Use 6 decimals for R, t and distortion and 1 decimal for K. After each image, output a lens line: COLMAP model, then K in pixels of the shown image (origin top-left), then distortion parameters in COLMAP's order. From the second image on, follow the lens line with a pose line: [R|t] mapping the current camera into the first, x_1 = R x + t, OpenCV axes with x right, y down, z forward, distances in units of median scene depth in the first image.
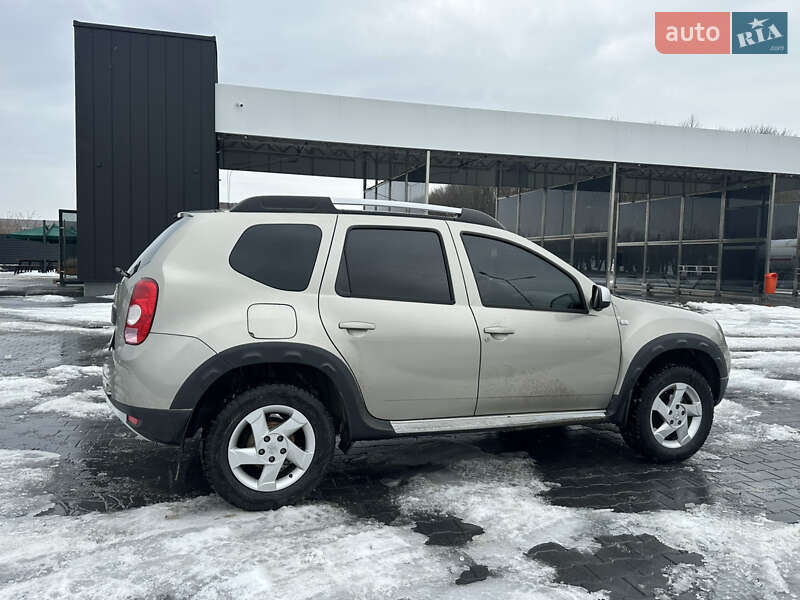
lens RADIAL K [[632.6, 0, 401.8], [0, 632.6, 295.6], [0, 0, 1]] dist [0.072894, -0.103377]
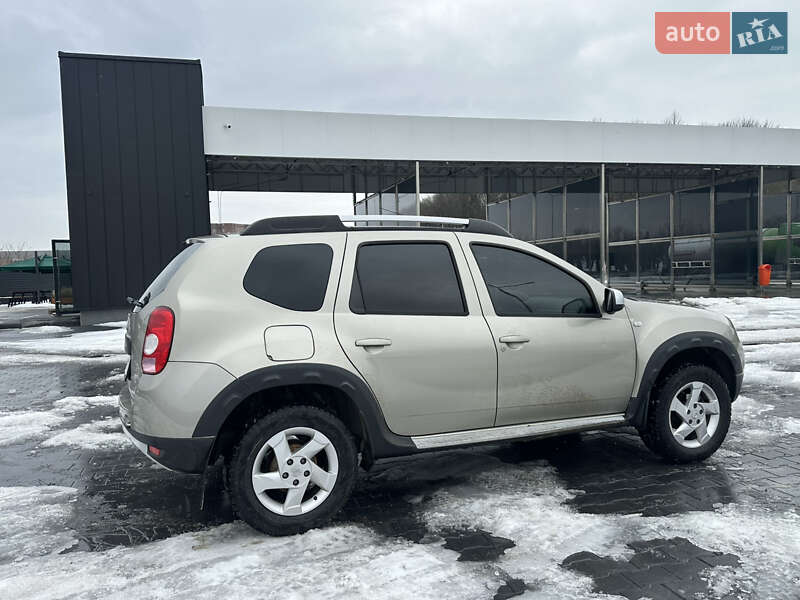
lens RADIAL K [[632.7, 0, 396.9], [0, 632.7, 293.7], [0, 0, 1]] dist [0.072052, -0.101361]
pose [[0.998512, -0.054372, 0.004291, -0.030863], [0.054447, 0.998319, -0.019878, -0.006744], [-0.003203, 0.020082, 0.999793, 0.002573]]
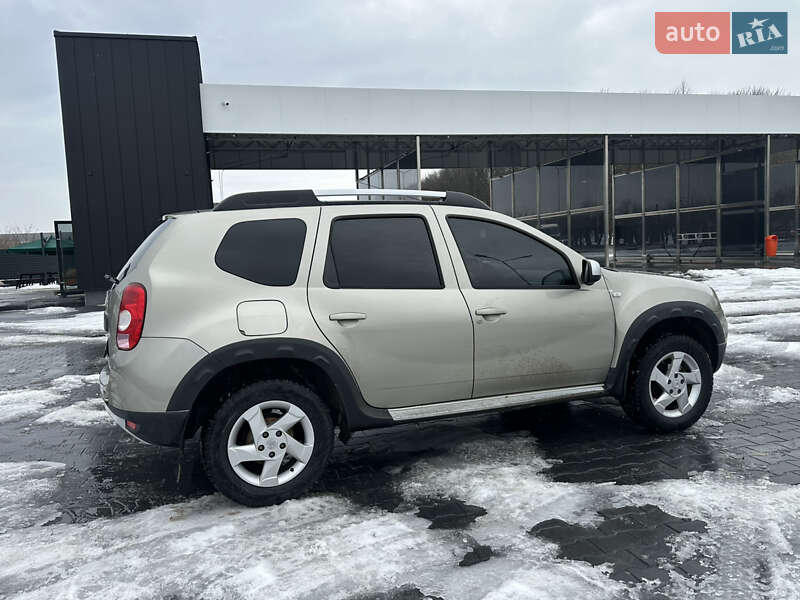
lens RADIAL K [[632.7, 0, 396.9], [0, 632.7, 293.7], [0, 0, 1]] dist [0.072052, -0.101361]
pose [[0.997617, -0.068100, -0.011035, 0.018391], [0.068267, 0.997547, 0.015494, 0.001178], [0.009953, -0.016210, 0.999819, 0.000838]]
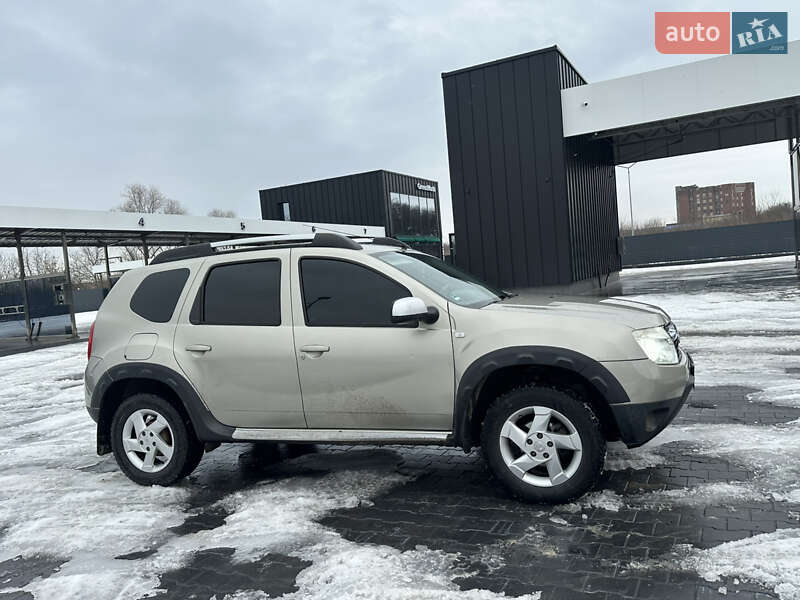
lens RADIAL K [[632.7, 0, 396.9], [0, 632.7, 293.7], [0, 0, 1]] dist [0.072052, -0.101361]
pose [[0.728986, -0.069673, -0.680974, 0.974199], [0.071840, 0.997100, -0.025111, 0.000905], [0.680749, -0.030615, 0.731877, 0.325921]]
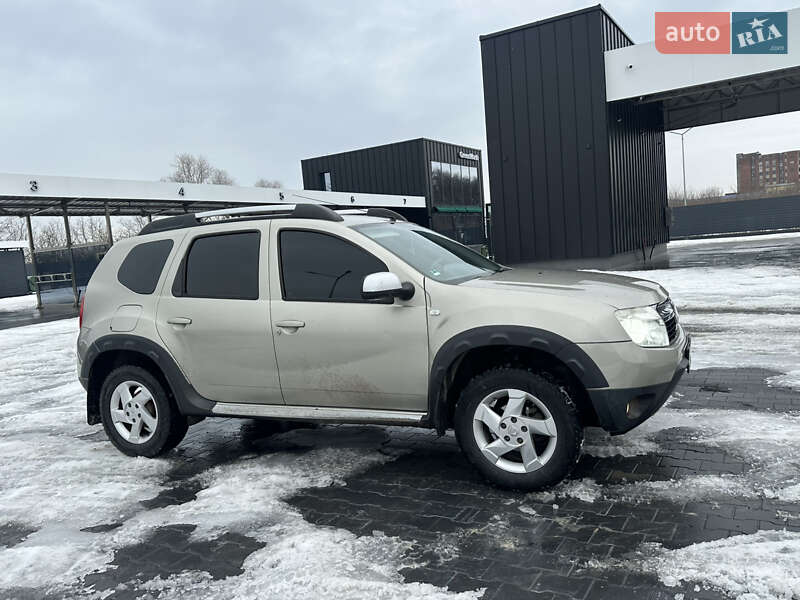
lens RADIAL K [[632.7, 0, 396.9], [0, 632.7, 293.7], [0, 0, 1]] dist [0.072052, -0.101361]
pose [[0.677567, -0.029344, -0.734875, 1.019193], [0.061459, 0.997968, 0.016817, 0.000499], [0.732889, -0.056560, 0.677994, 0.436155]]
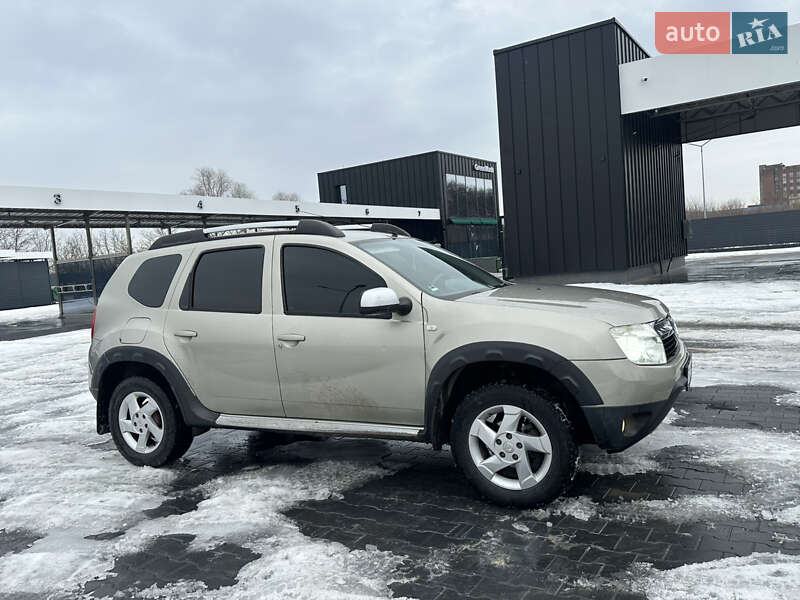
lens RADIAL K [[632.4, 0, 386.3], [0, 632.4, 290.7], [0, 0, 1]] dist [0.070485, -0.098847]
pose [[0.646502, -0.042380, -0.761735, 1.047480], [0.055835, 0.998407, -0.008159, -0.004083], [0.760867, -0.037257, 0.647838, 0.447511]]
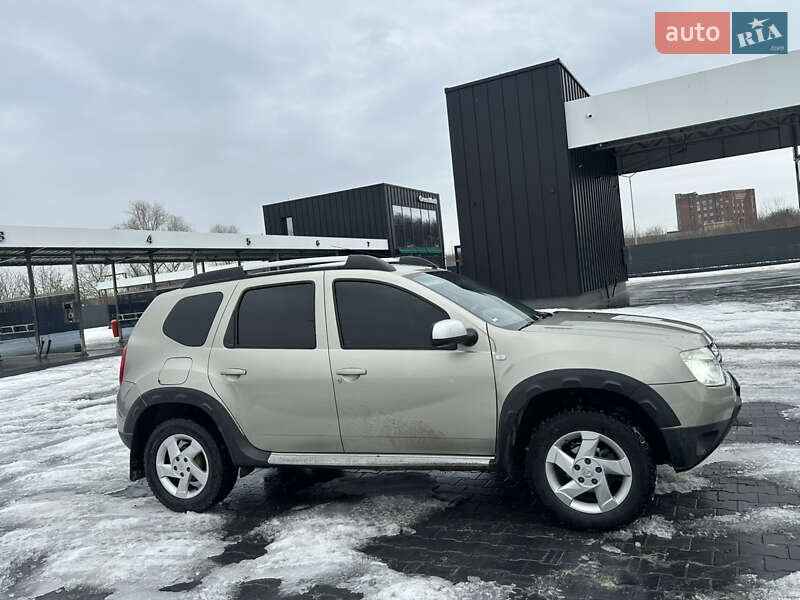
lens RADIAL K [[632.5, 0, 386.4], [0, 632.5, 282.2], [0, 0, 1]] dist [0.071411, -0.105466]
pose [[0.716670, -0.104040, -0.689609, 0.930430], [0.084755, 0.994474, -0.061953, -0.022362], [0.692244, -0.014048, 0.721527, 0.287194]]
